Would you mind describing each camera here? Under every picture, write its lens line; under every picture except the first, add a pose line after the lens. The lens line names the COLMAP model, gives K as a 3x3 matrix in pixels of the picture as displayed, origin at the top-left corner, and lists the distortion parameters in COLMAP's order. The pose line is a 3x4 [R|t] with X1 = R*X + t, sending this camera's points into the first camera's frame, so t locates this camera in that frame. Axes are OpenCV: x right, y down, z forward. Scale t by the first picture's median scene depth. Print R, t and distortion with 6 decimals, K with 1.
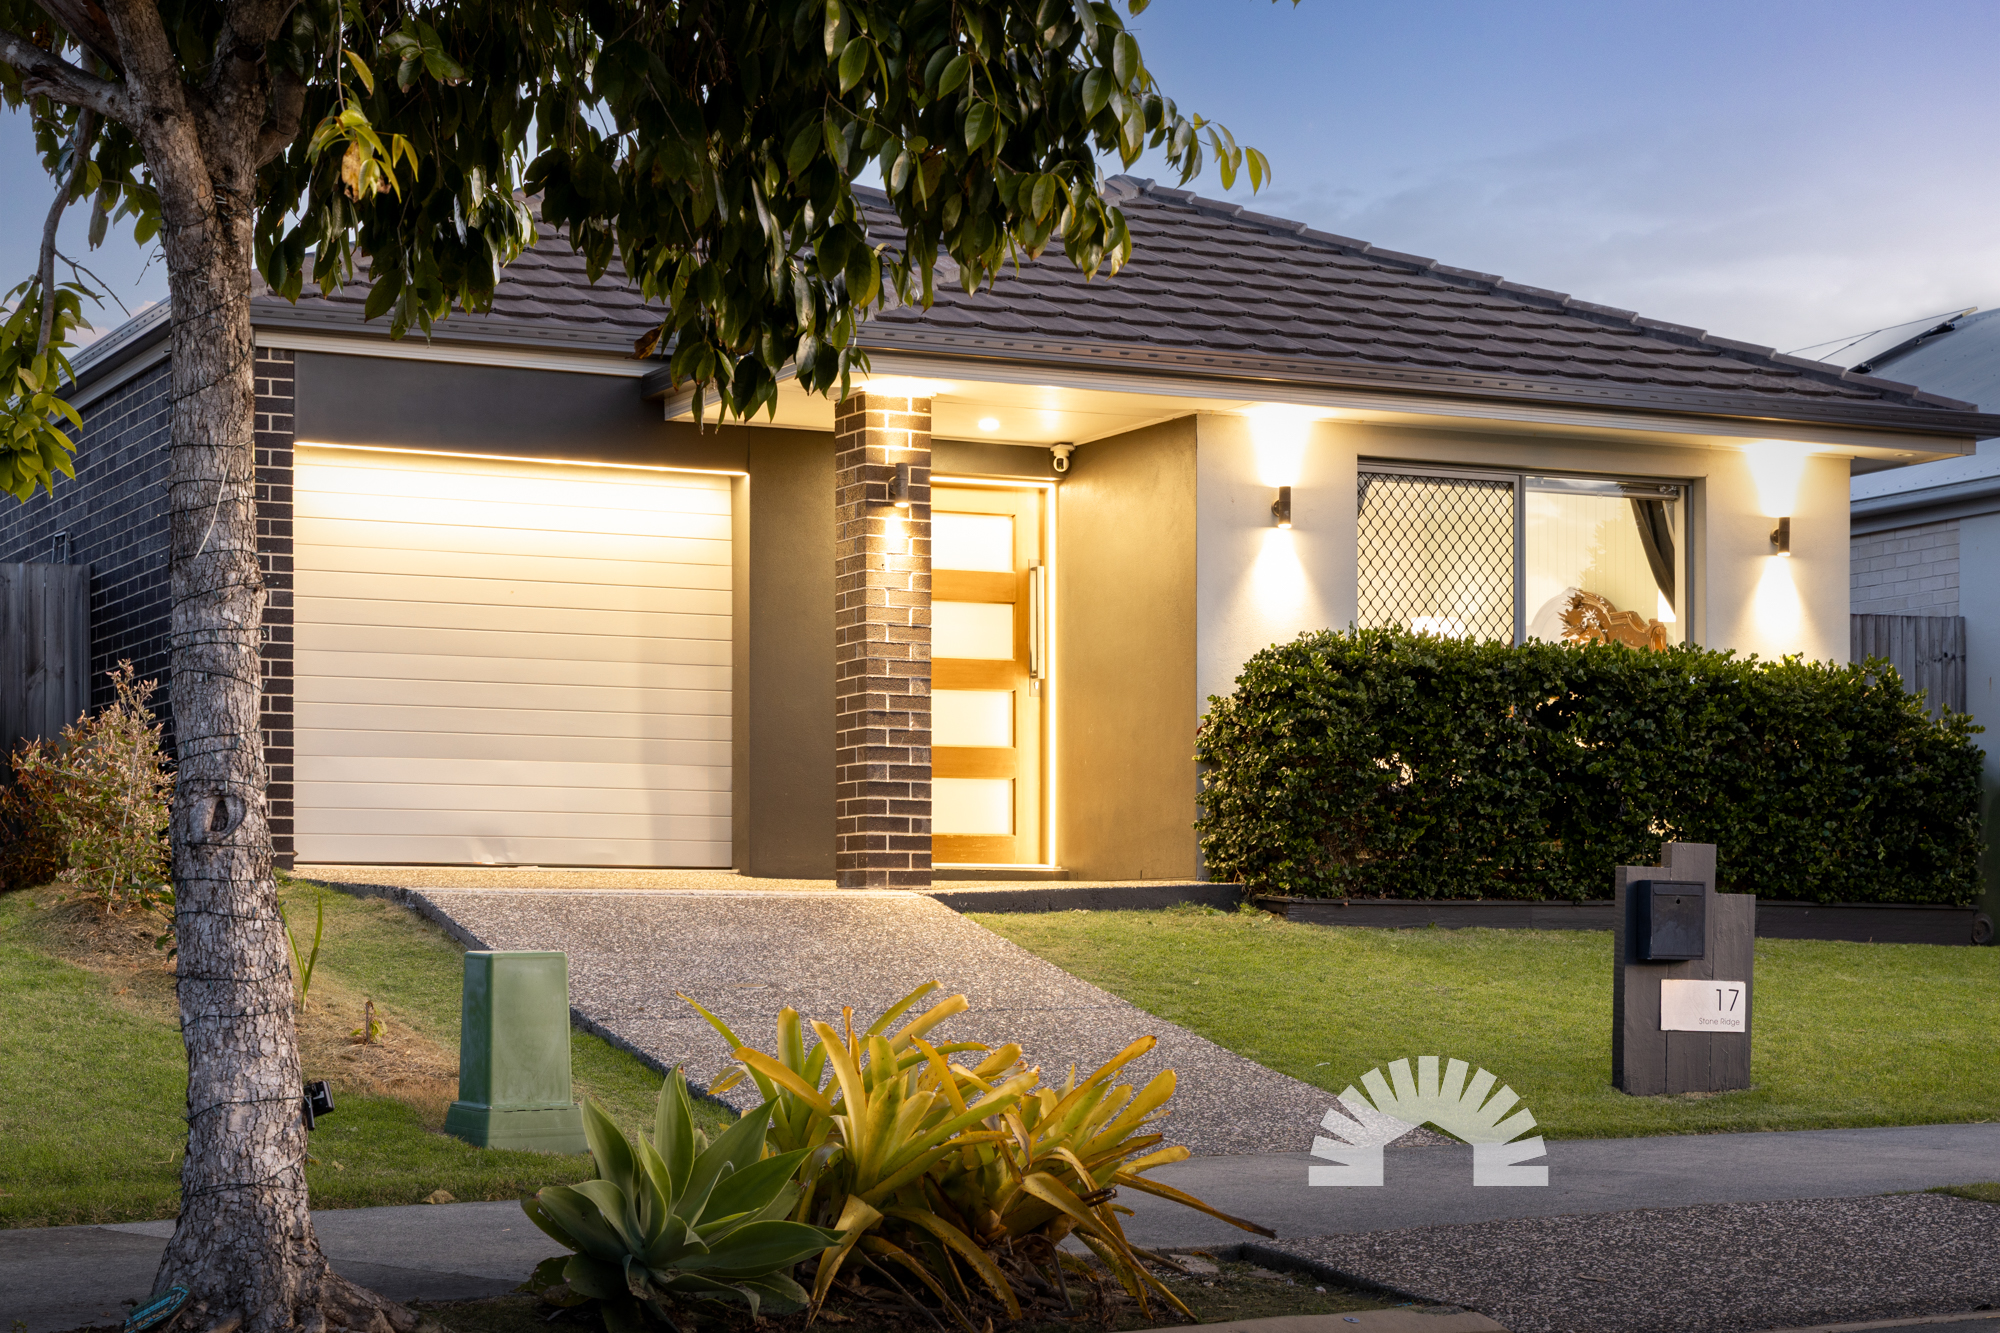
lens RADIAL K [[3888.5, 0, 999.6], [0, 3888.5, 781.7], [0, 0, 1]] dist [0.026615, 0.266751]
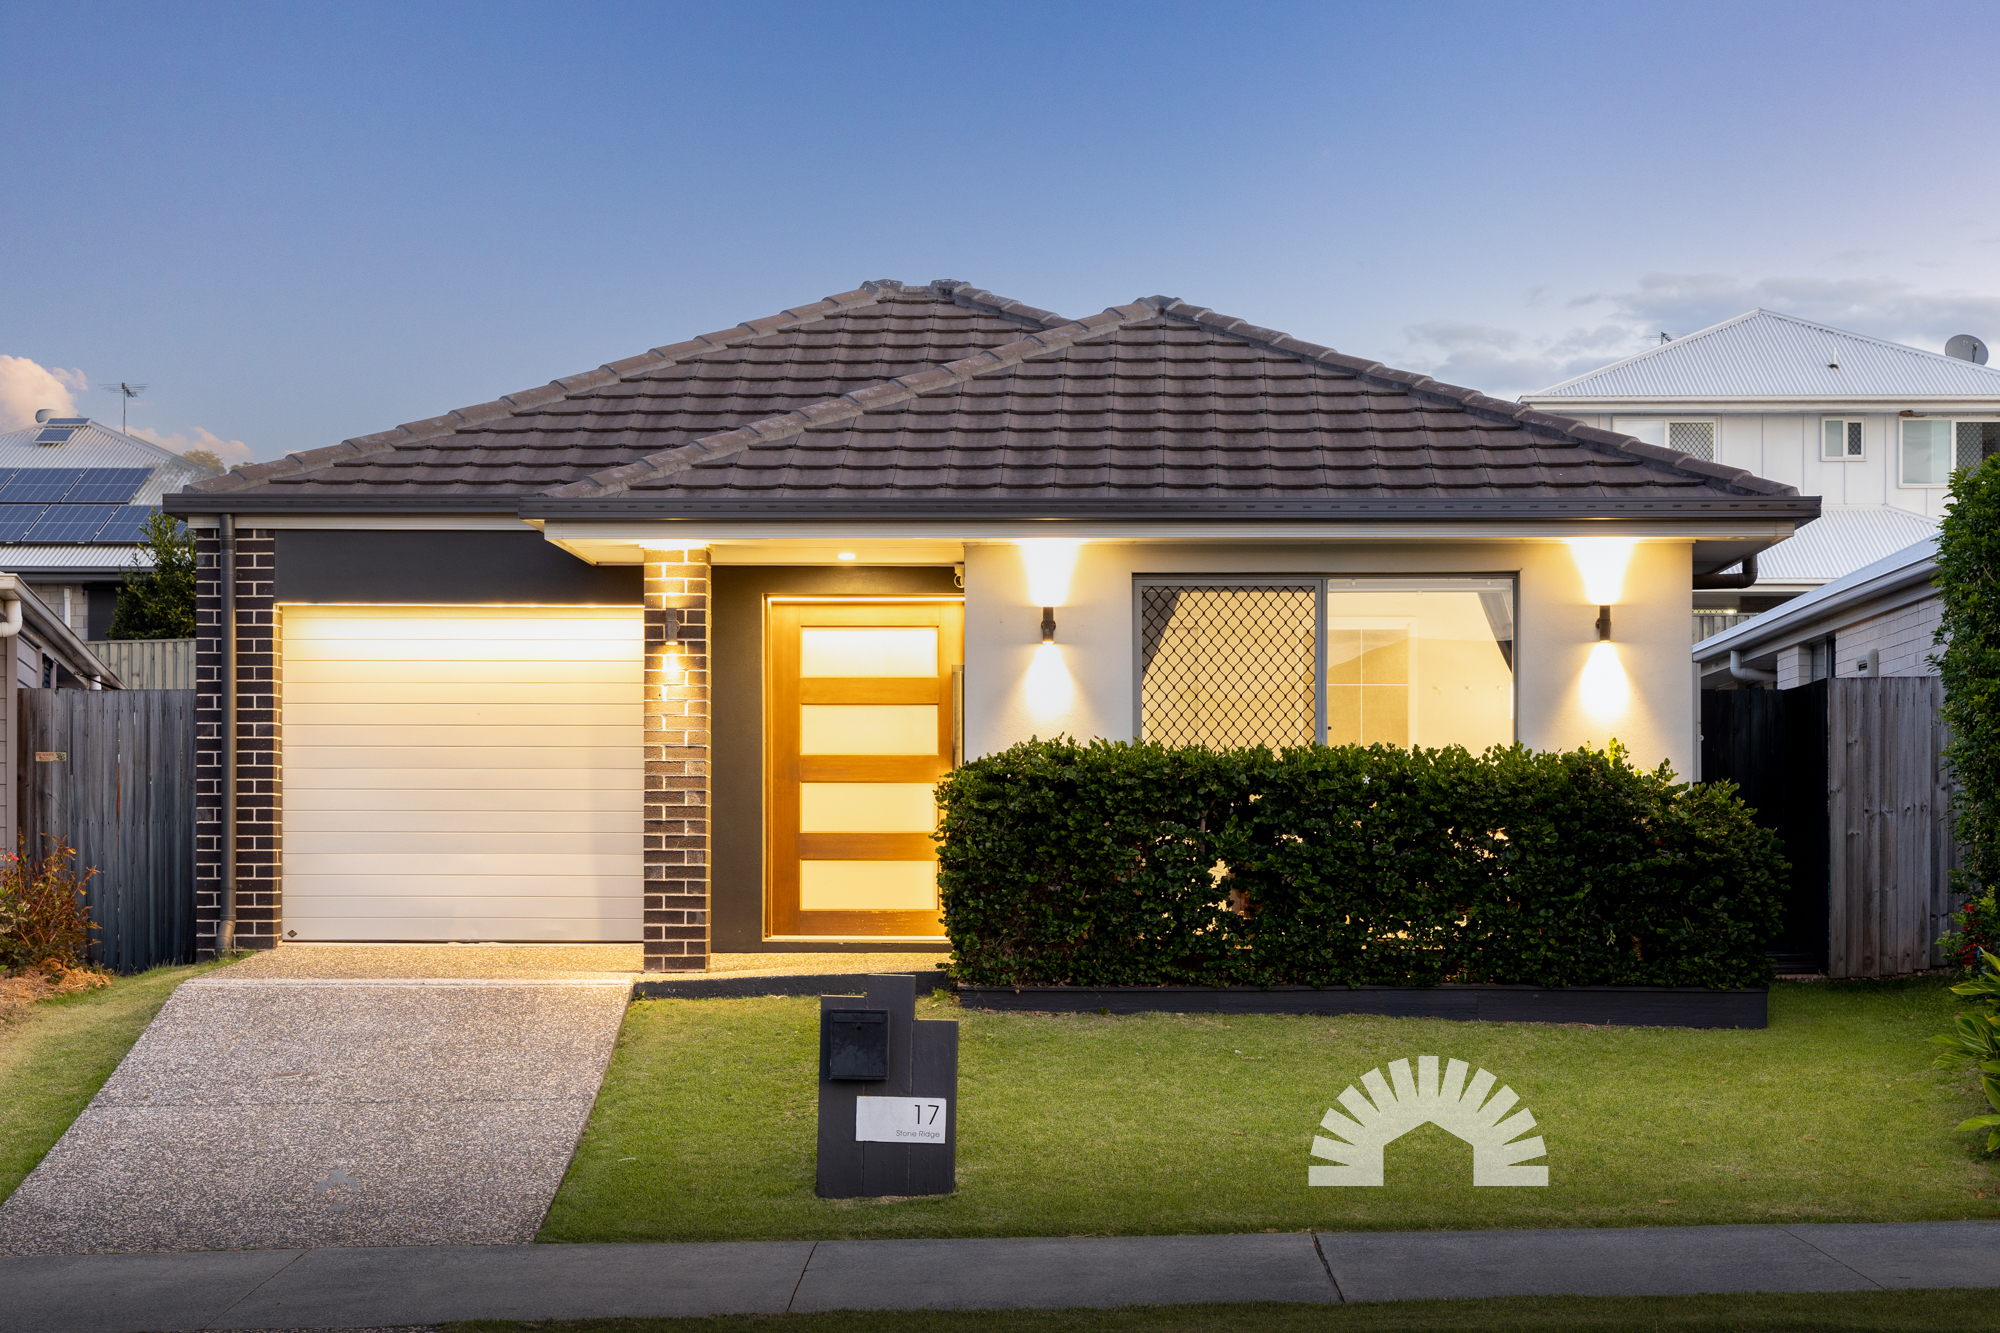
lens RADIAL K [[3842.1, 0, 1000.0], [0, 3842.1, 666.5], [0, 0, 1]] dist [0.026924, 0.051197]
pose [[0.885744, -0.023123, -0.463597, 0.580279], [0.021996, 0.999727, -0.007839, -0.051481], [0.463652, -0.003254, 0.886011, 0.021543]]
